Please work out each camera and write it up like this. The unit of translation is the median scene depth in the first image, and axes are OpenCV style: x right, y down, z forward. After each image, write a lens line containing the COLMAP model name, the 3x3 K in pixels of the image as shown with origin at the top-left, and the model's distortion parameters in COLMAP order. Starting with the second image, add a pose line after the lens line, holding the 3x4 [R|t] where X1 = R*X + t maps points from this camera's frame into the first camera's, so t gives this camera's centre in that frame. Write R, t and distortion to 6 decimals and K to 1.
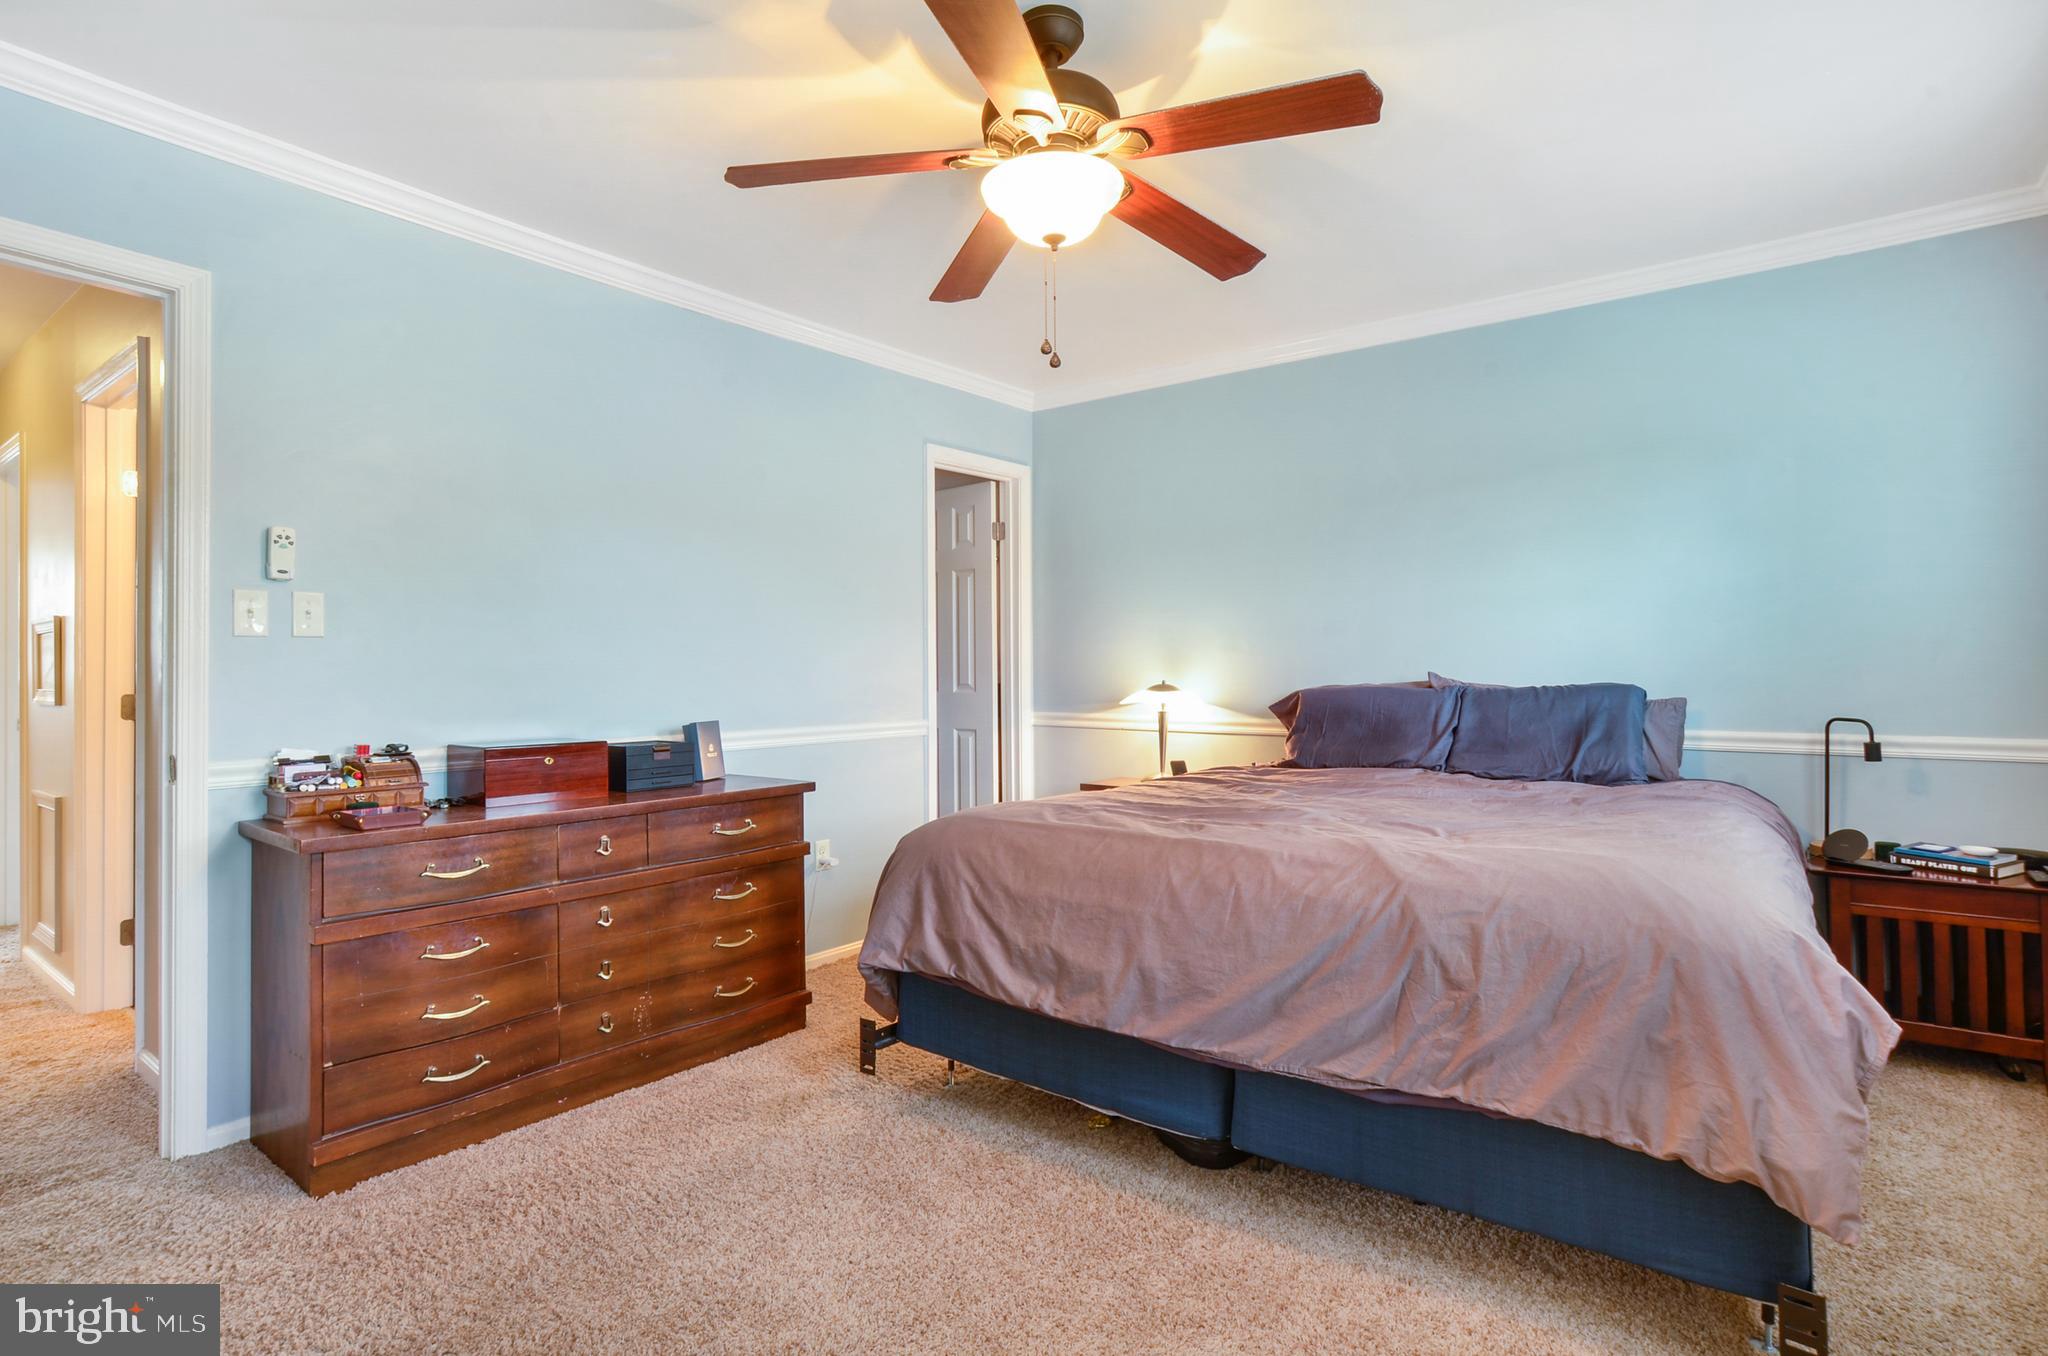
lens RADIAL K [[993.7, 0, 1020.2], [0, 993.7, 675.8], [0, 0, 1]] dist [0.002831, 0.002327]
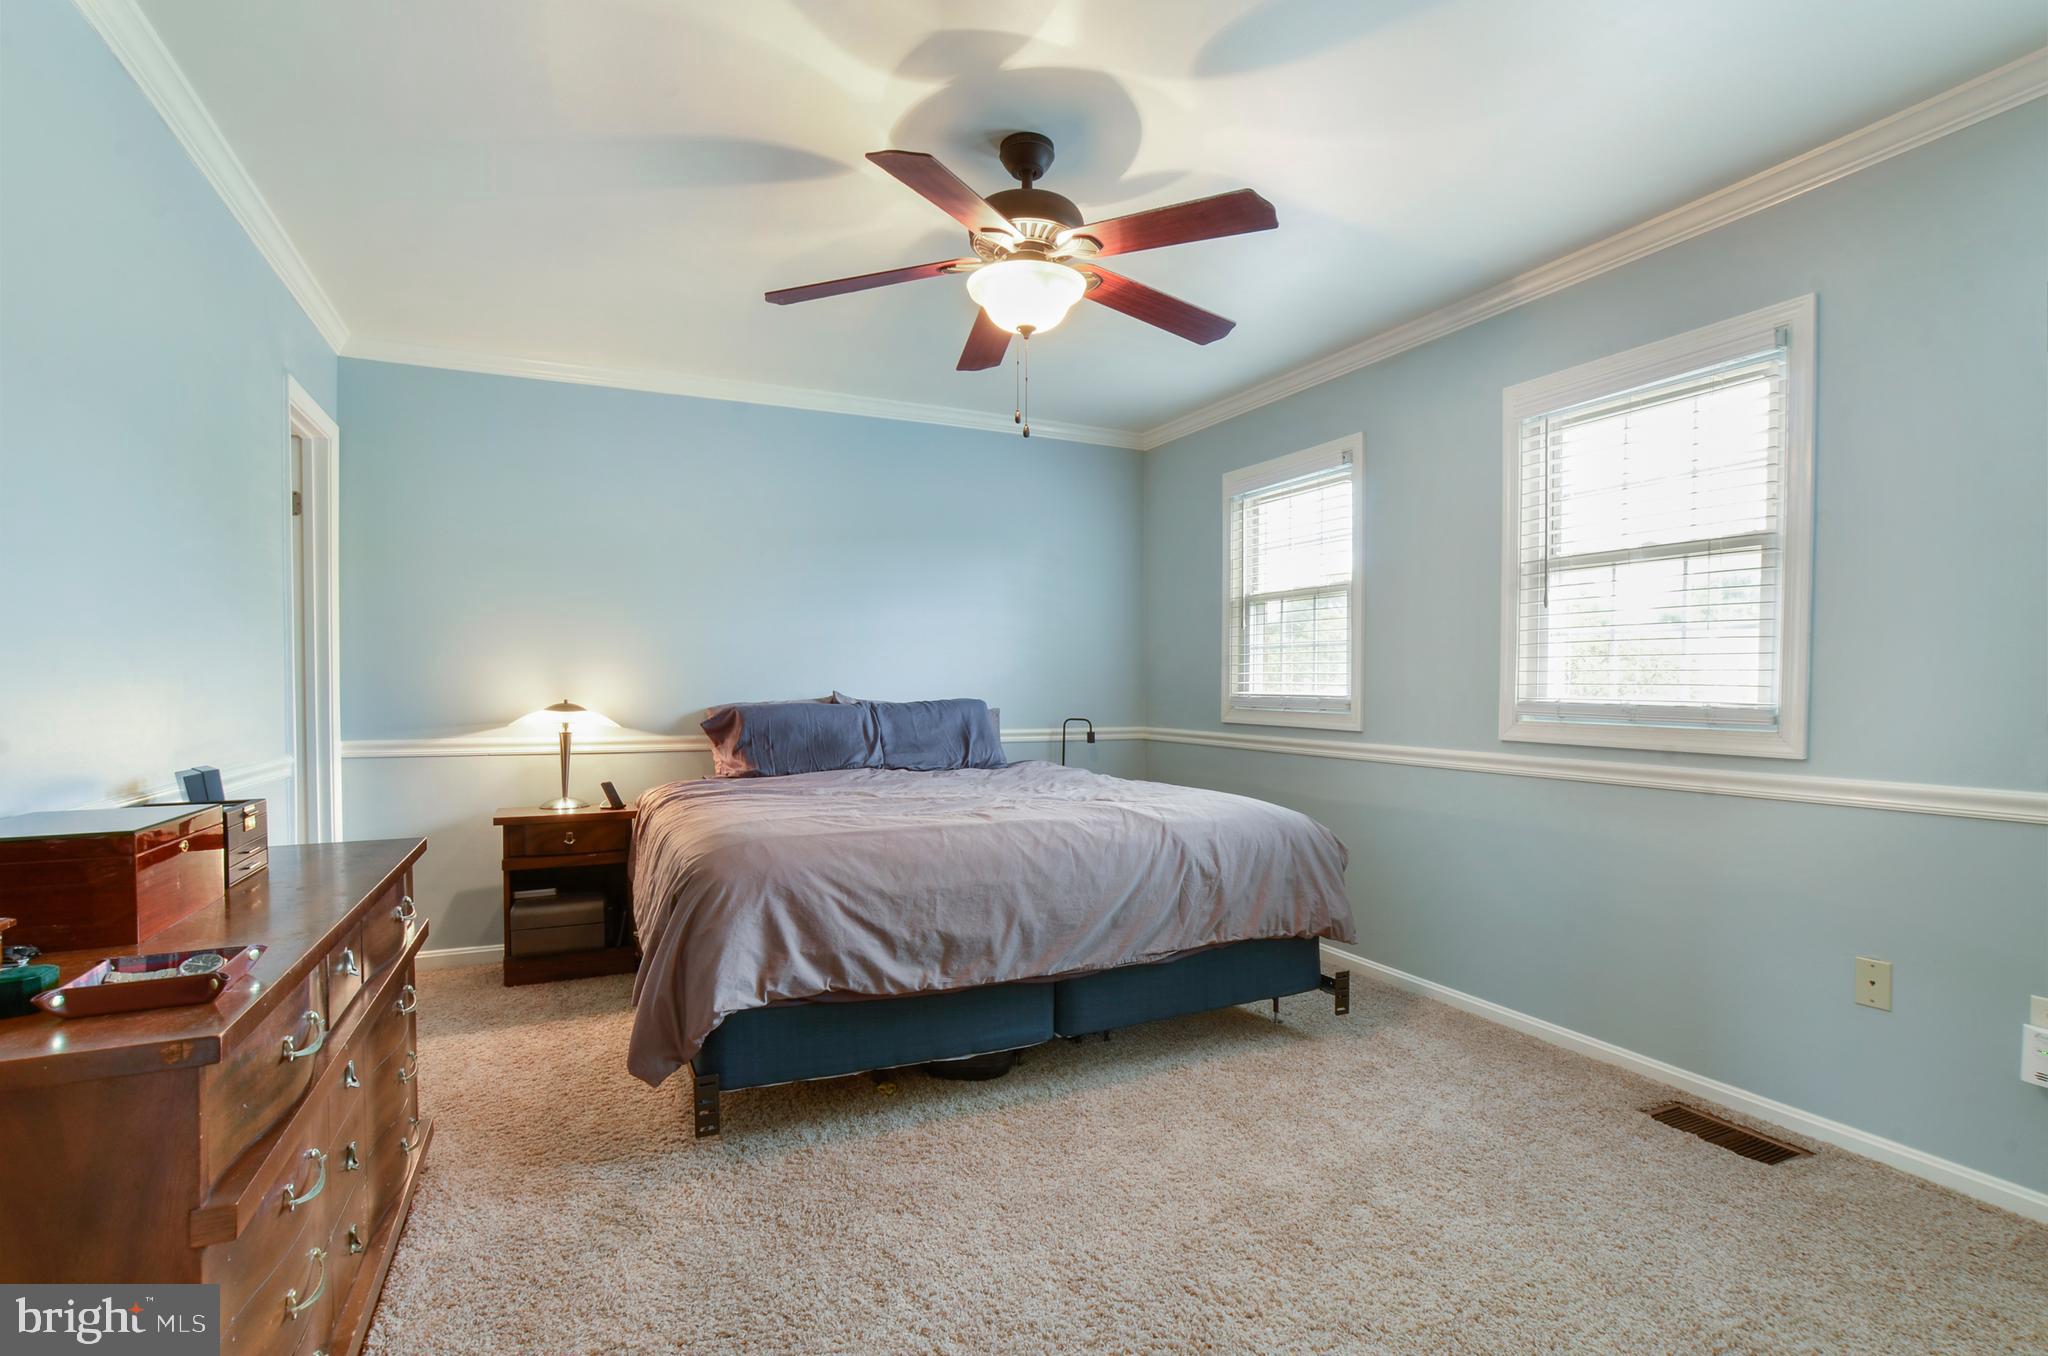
lens RADIAL K [[993.7, 0, 1019.6], [0, 993.7, 682.1], [0, 0, 1]] dist [0.002831, 0.002327]
pose [[0.476069, 0.008428, 0.879368, -0.872930], [-0.000454, 0.999956, -0.009337, -0.004947], [-0.879408, 0.004046, 0.476052, 0.338009]]
